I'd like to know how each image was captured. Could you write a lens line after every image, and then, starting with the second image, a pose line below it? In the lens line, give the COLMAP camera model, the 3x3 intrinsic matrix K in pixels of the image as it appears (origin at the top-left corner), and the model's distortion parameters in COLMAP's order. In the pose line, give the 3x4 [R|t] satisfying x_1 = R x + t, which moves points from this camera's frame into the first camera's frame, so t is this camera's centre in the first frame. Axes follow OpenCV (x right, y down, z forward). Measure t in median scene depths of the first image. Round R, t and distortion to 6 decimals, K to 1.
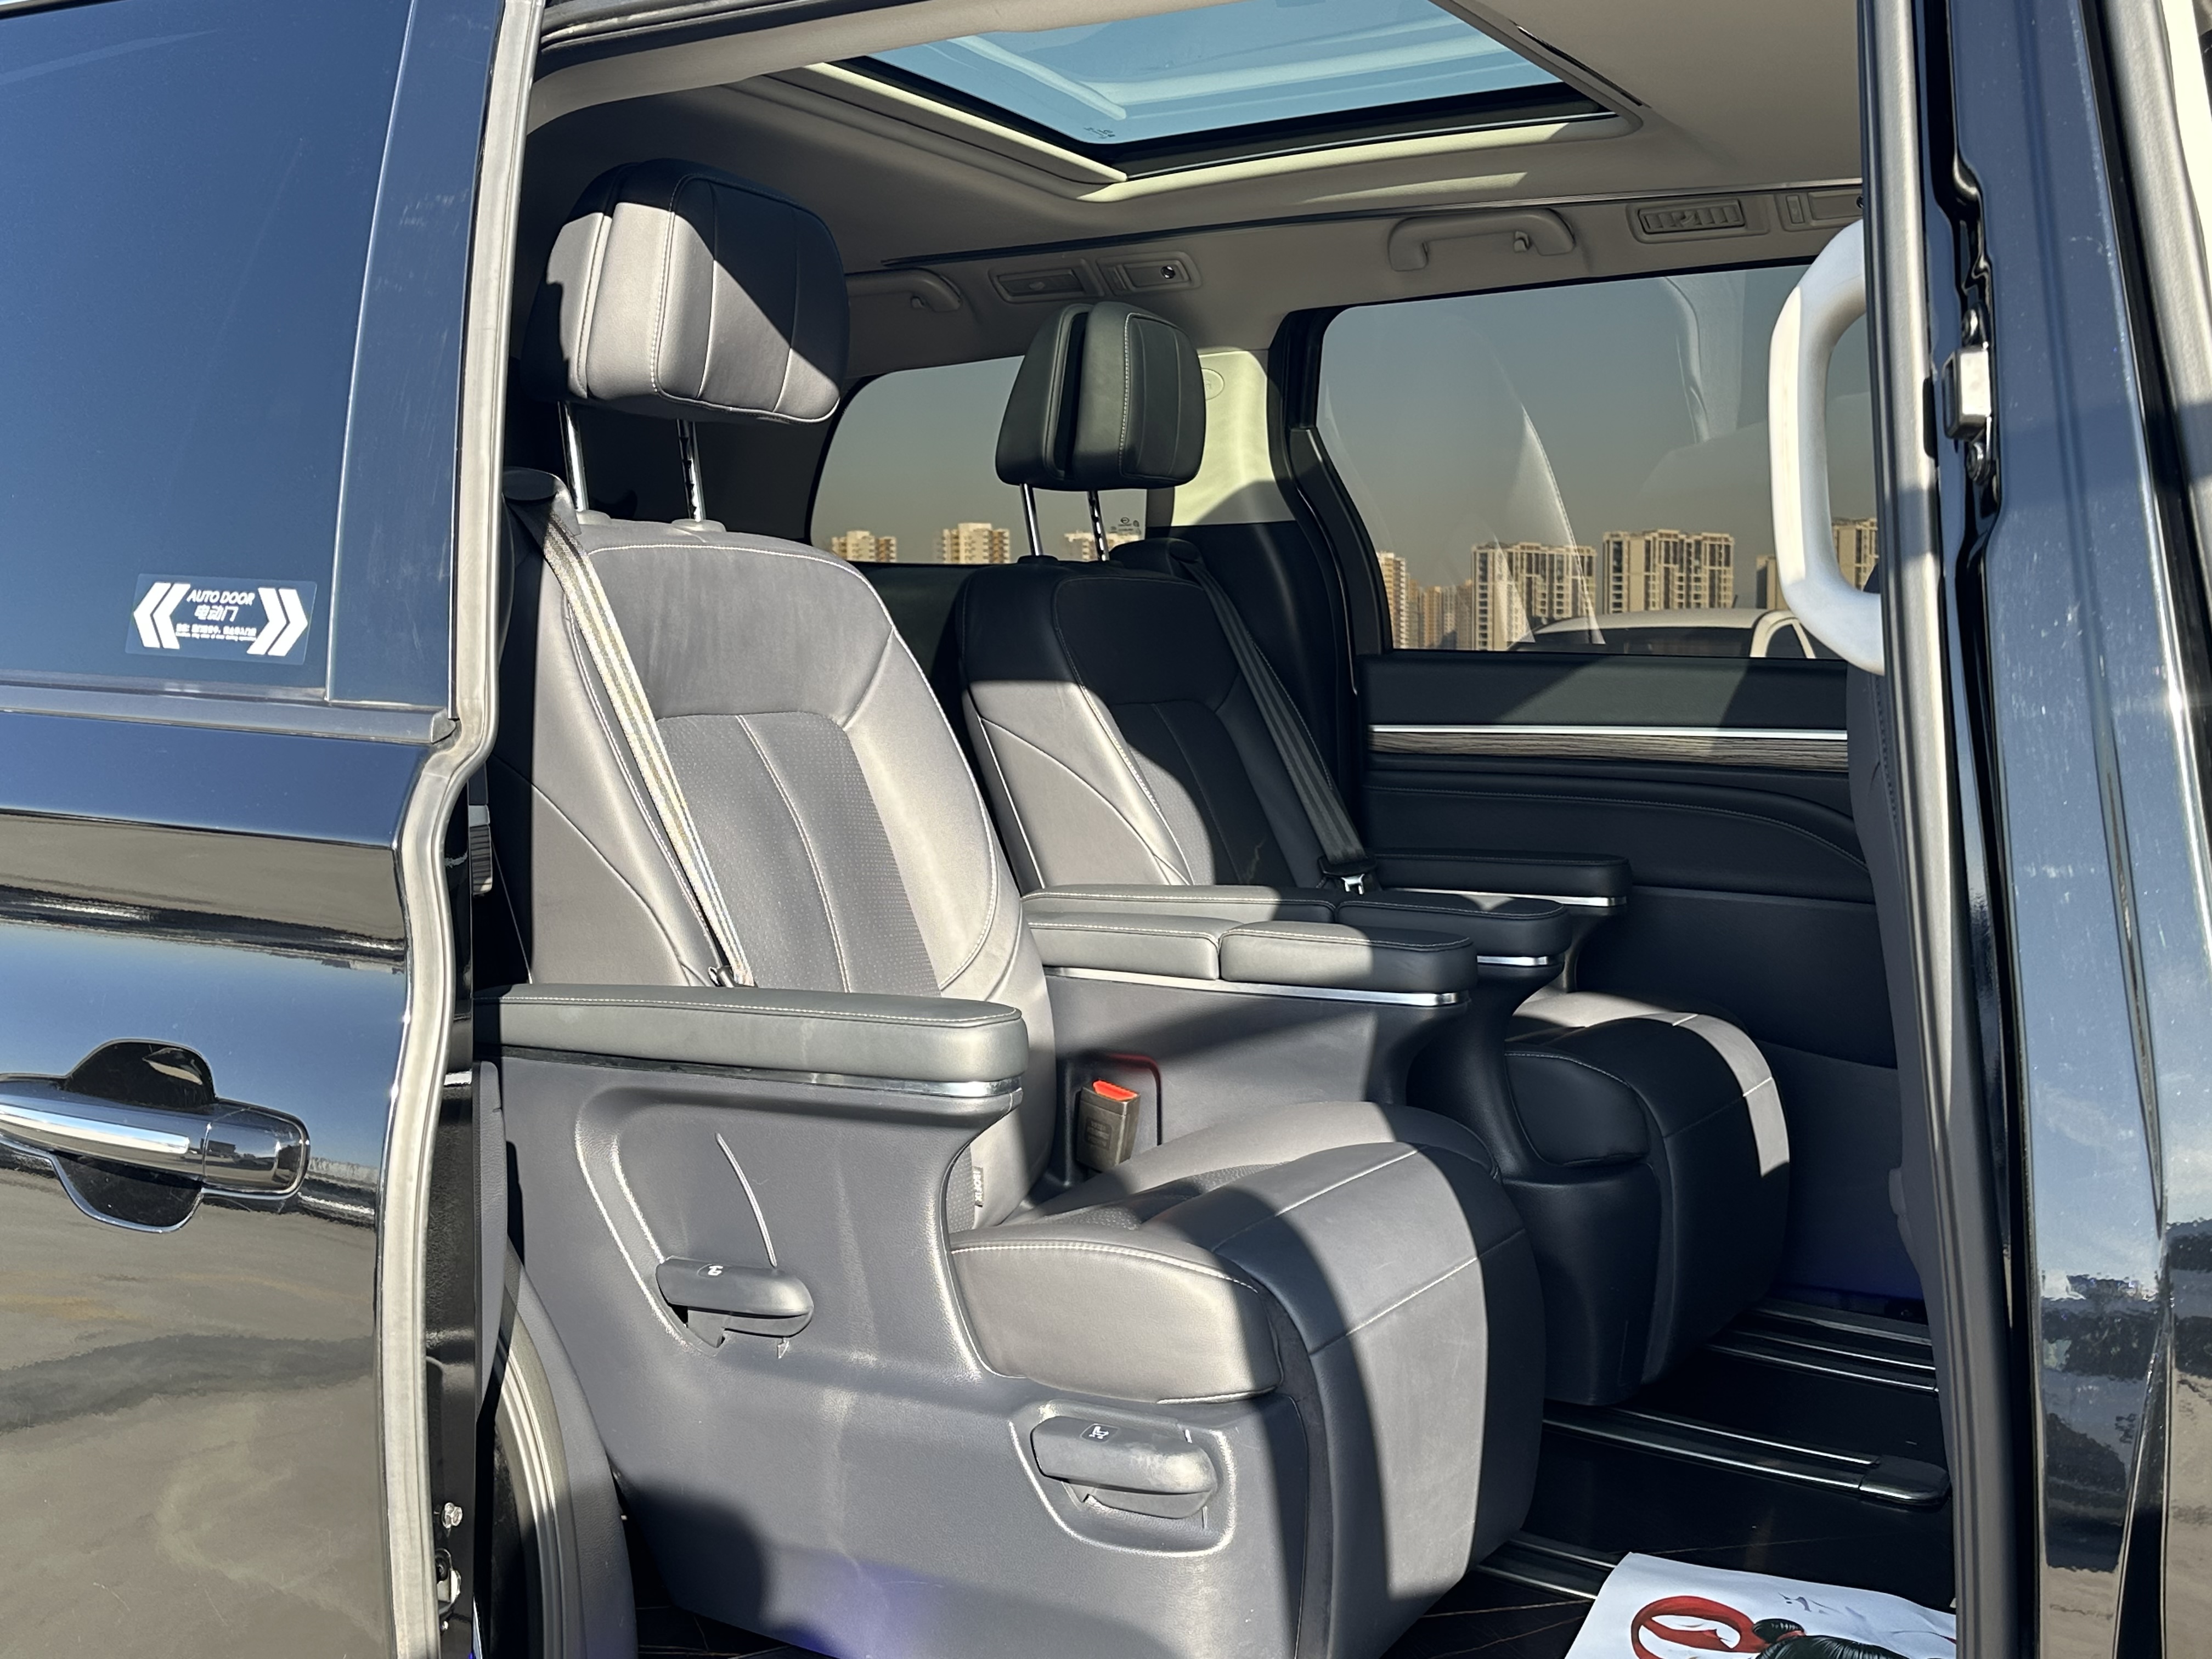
lens RADIAL K [[2401.7, 0, 1069.1], [0, 2401.7, 833.5], [0, 0, 1]] dist [0.200936, -0.482167]
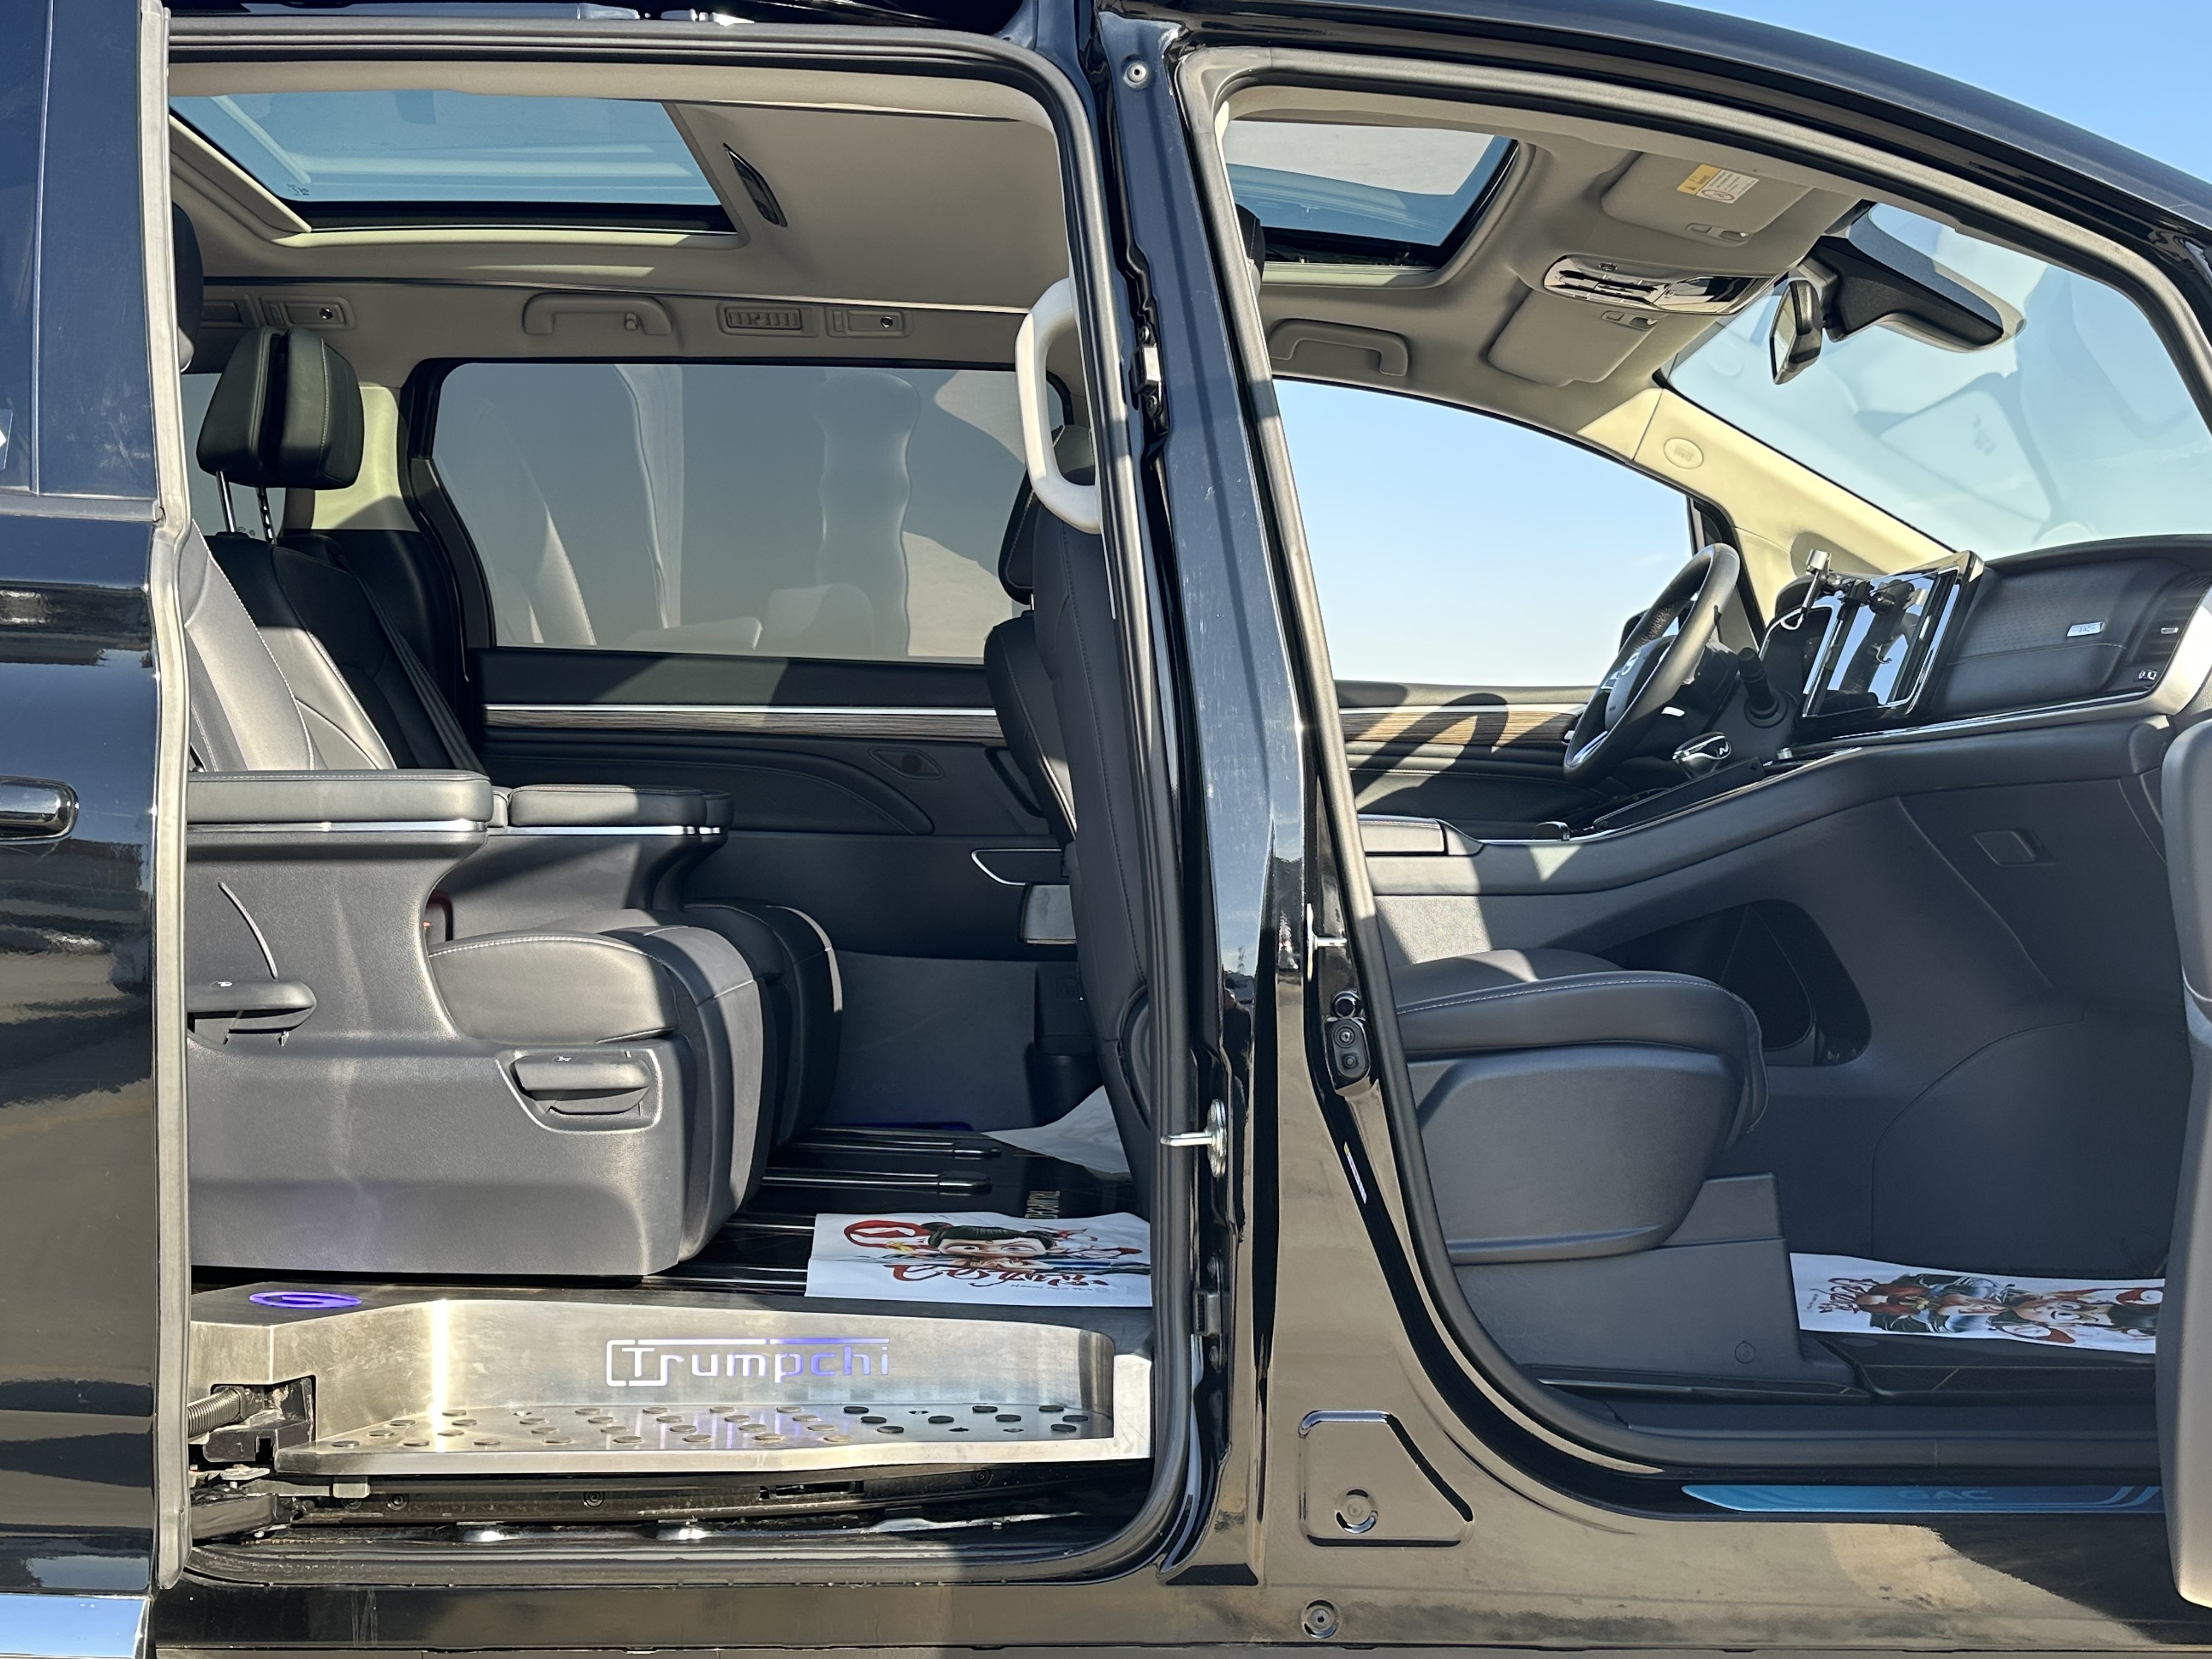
lens RADIAL K [[2401.7, 0, 1069.1], [0, 2401.7, 833.5], [0, 0, 1]] dist [0.200936, -0.482167]
pose [[0.870983, 0.009818, 0.491215, -0.324401], [0.026535, 0.997401, -0.066984, 0.163057], [-0.490596, 0.071377, 0.868459, -0.301052]]
